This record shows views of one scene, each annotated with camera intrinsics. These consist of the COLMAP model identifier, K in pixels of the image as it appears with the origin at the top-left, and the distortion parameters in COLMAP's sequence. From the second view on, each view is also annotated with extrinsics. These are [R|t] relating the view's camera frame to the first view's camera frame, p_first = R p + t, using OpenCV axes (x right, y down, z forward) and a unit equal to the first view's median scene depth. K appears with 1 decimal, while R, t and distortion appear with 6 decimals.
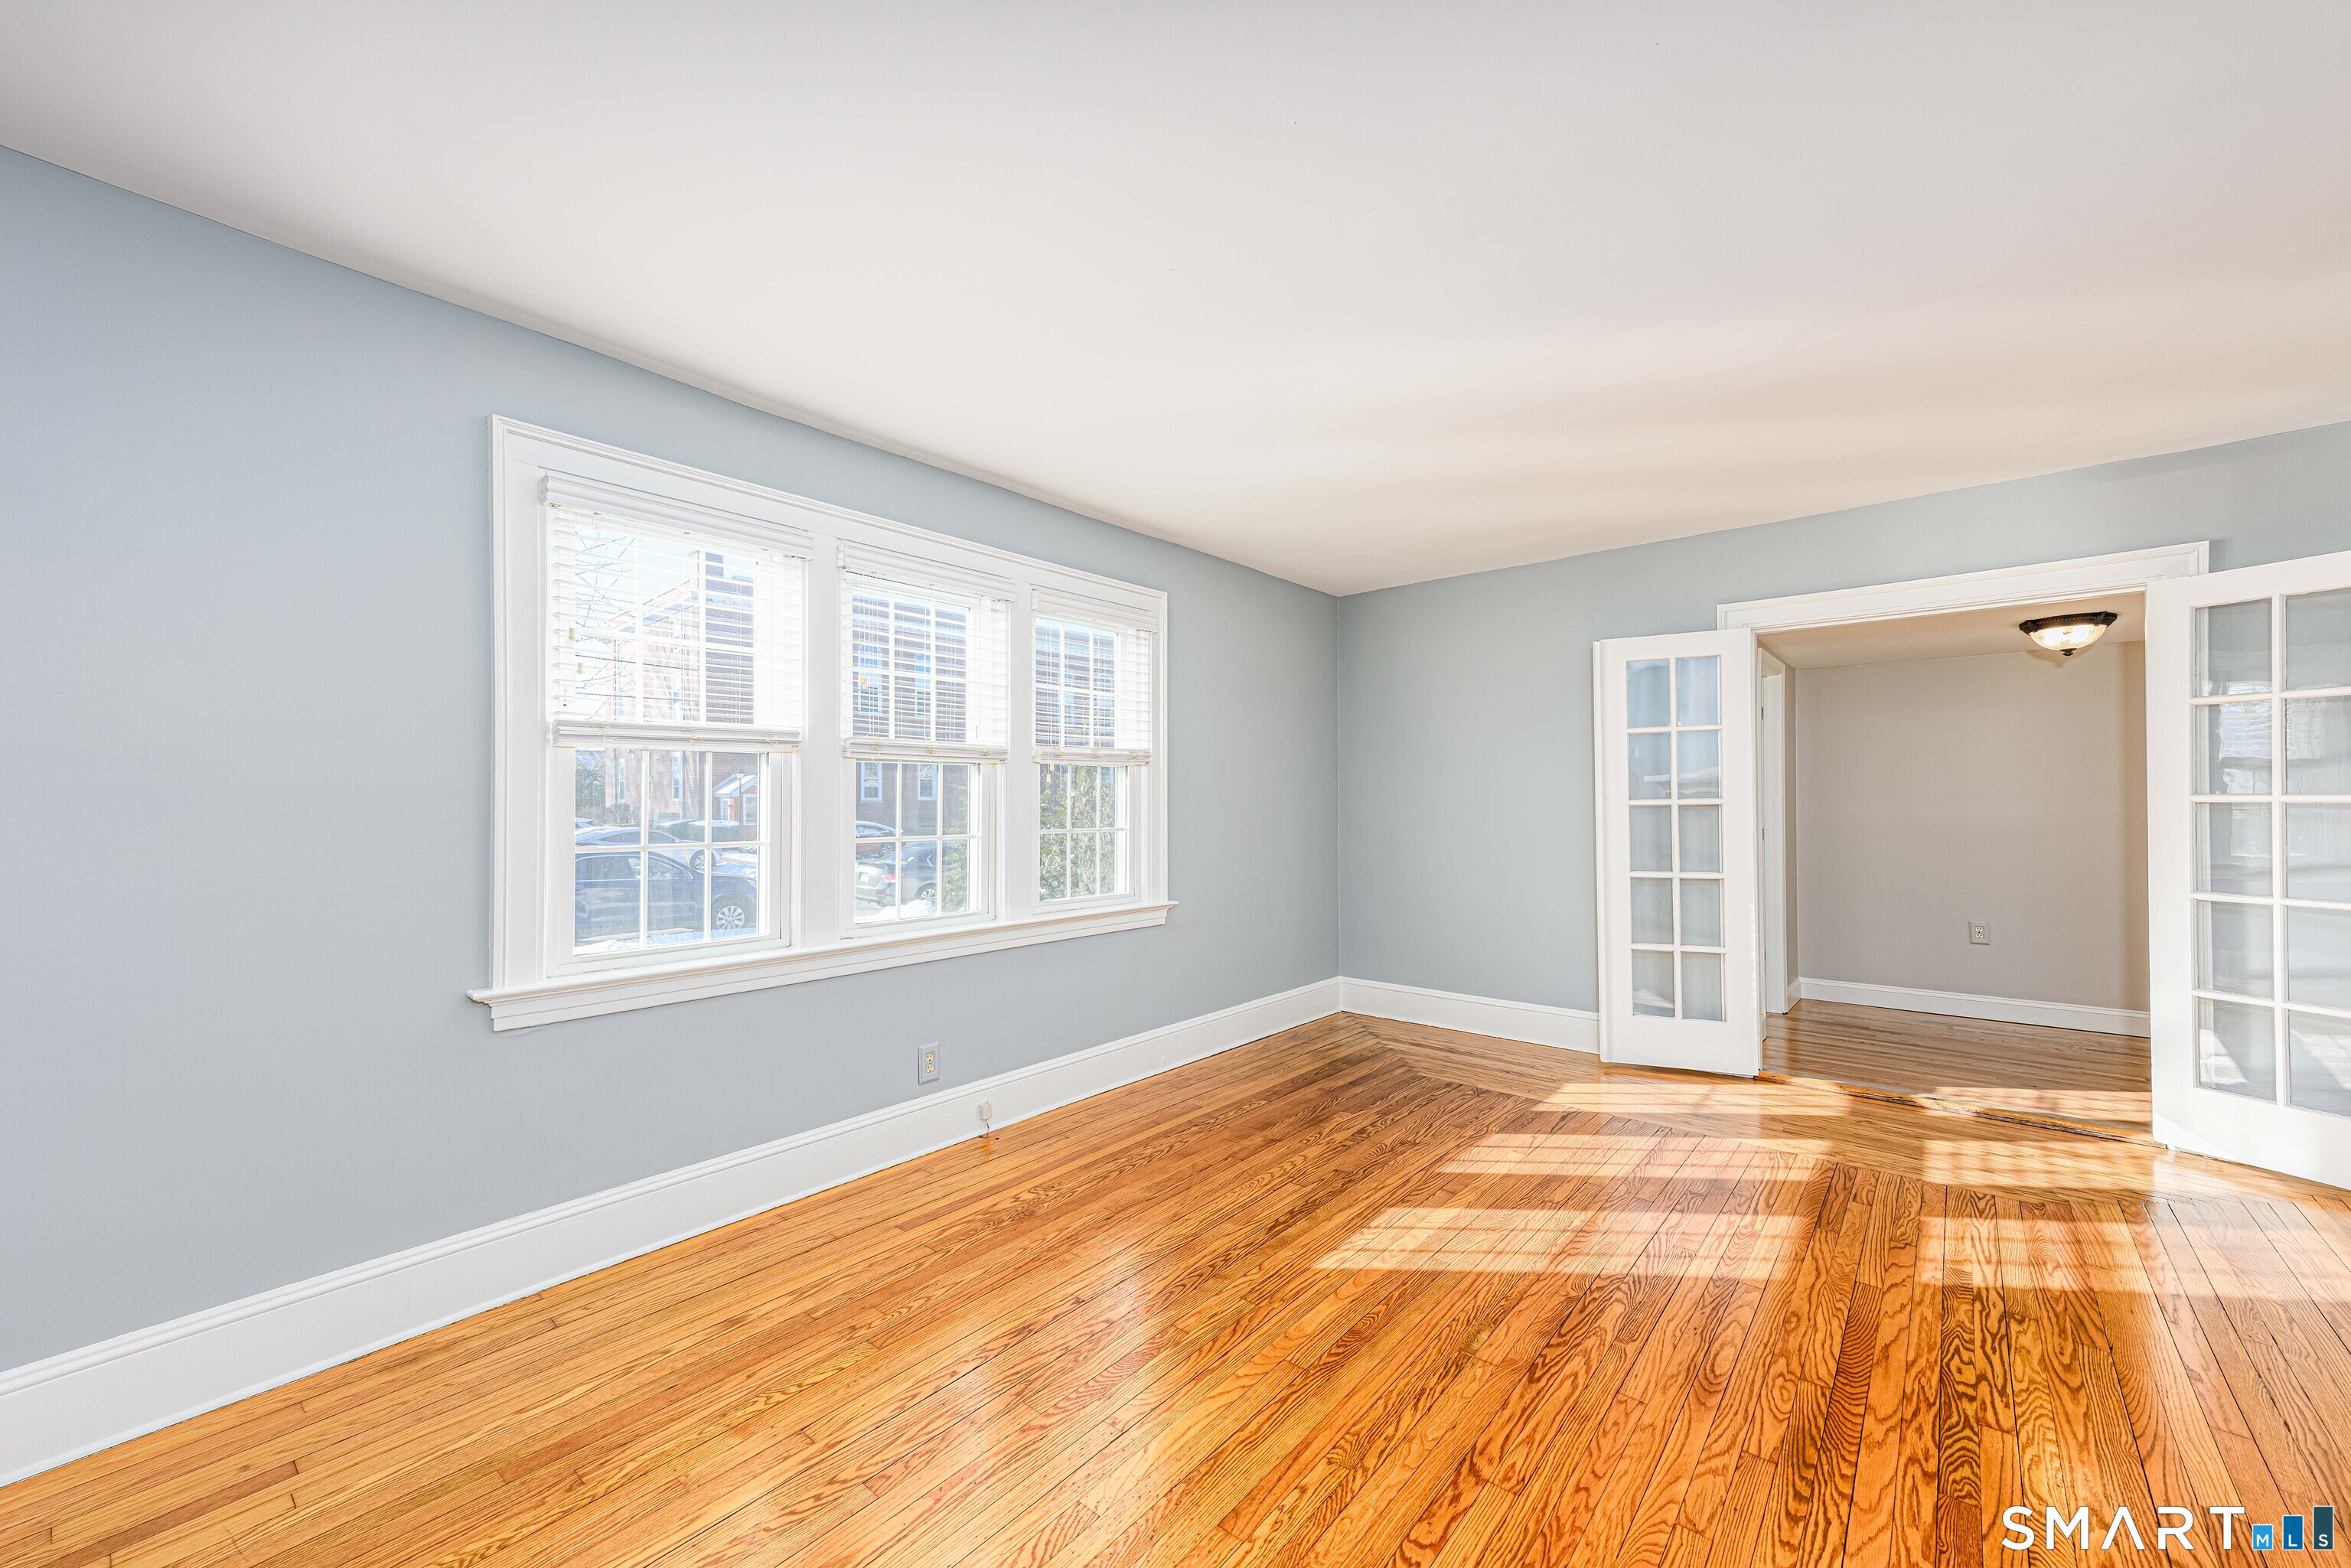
lens RADIAL K [[923.8, 0, 1163.7], [0, 923.8, 797.8], [0, 0, 1]] dist [0.026666, -0.000081]
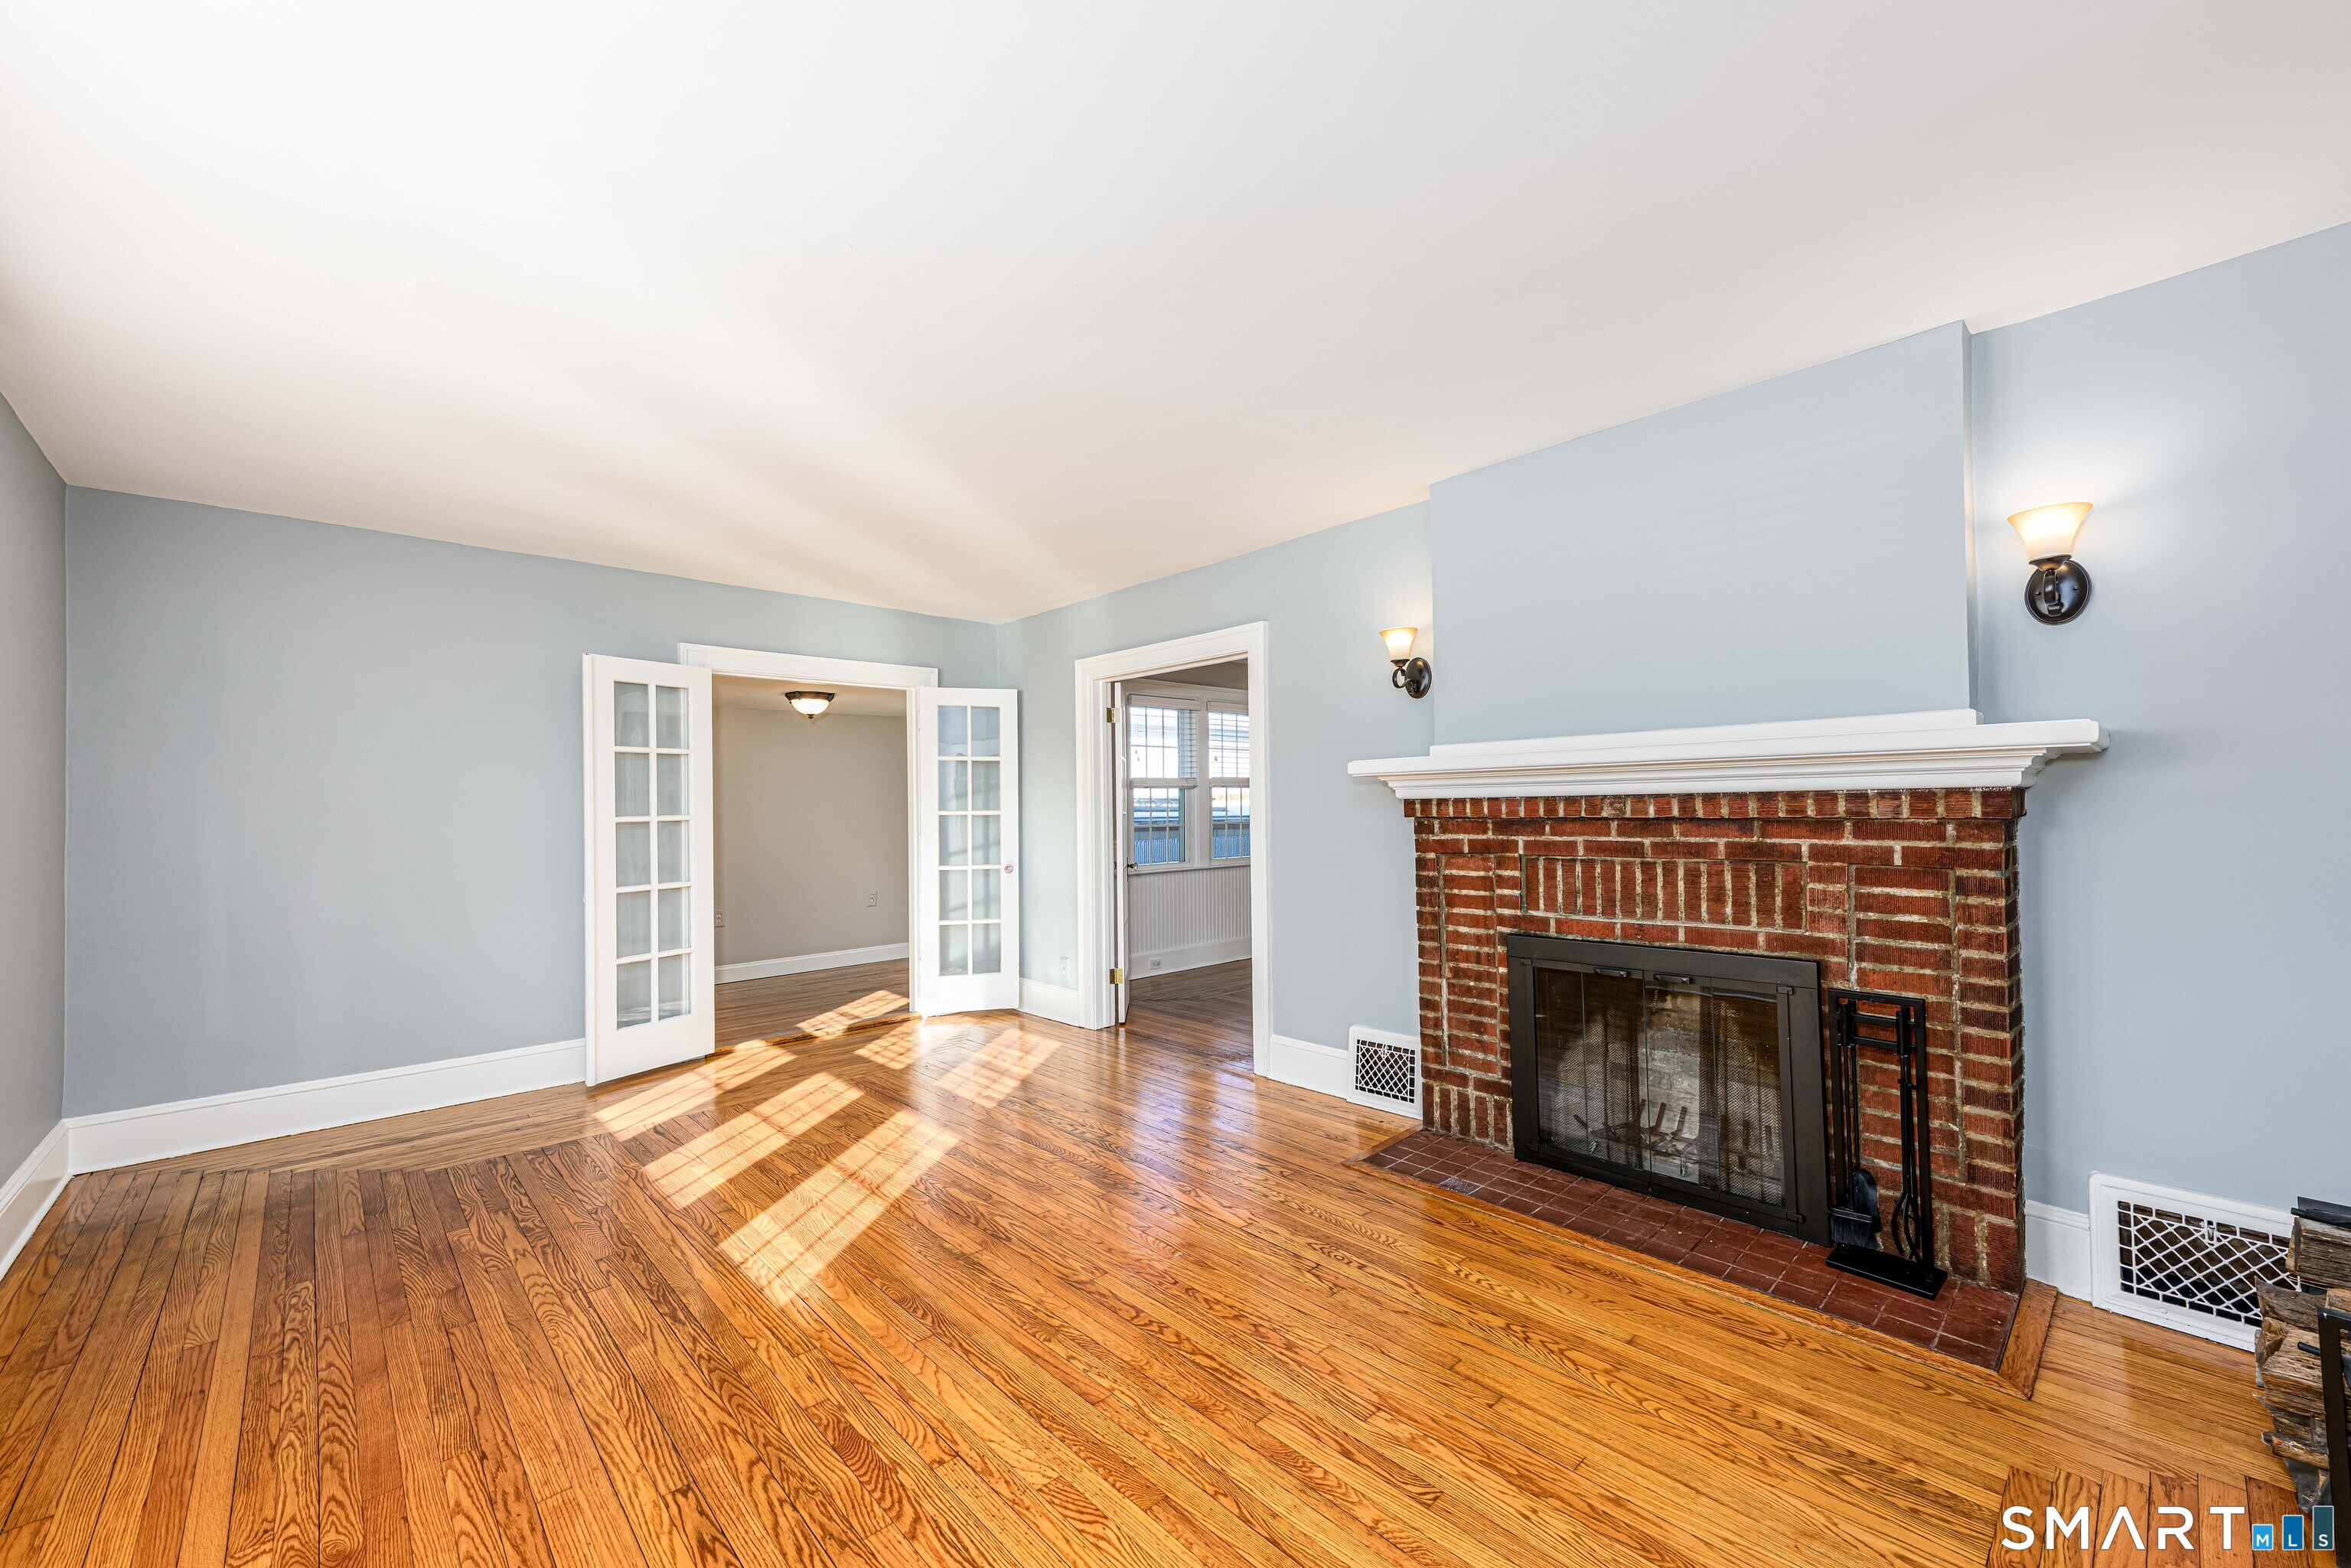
lens RADIAL K [[923.8, 0, 1163.7], [0, 923.8, 797.8], [0, 0, 1]] dist [0.026666, -0.000081]
pose [[0.122074, 0.015500, 0.992400, -0.515877], [0.006416, 0.999845, -0.016405, 0.001592], [-0.992500, 0.008370, 0.121956, 0.336452]]
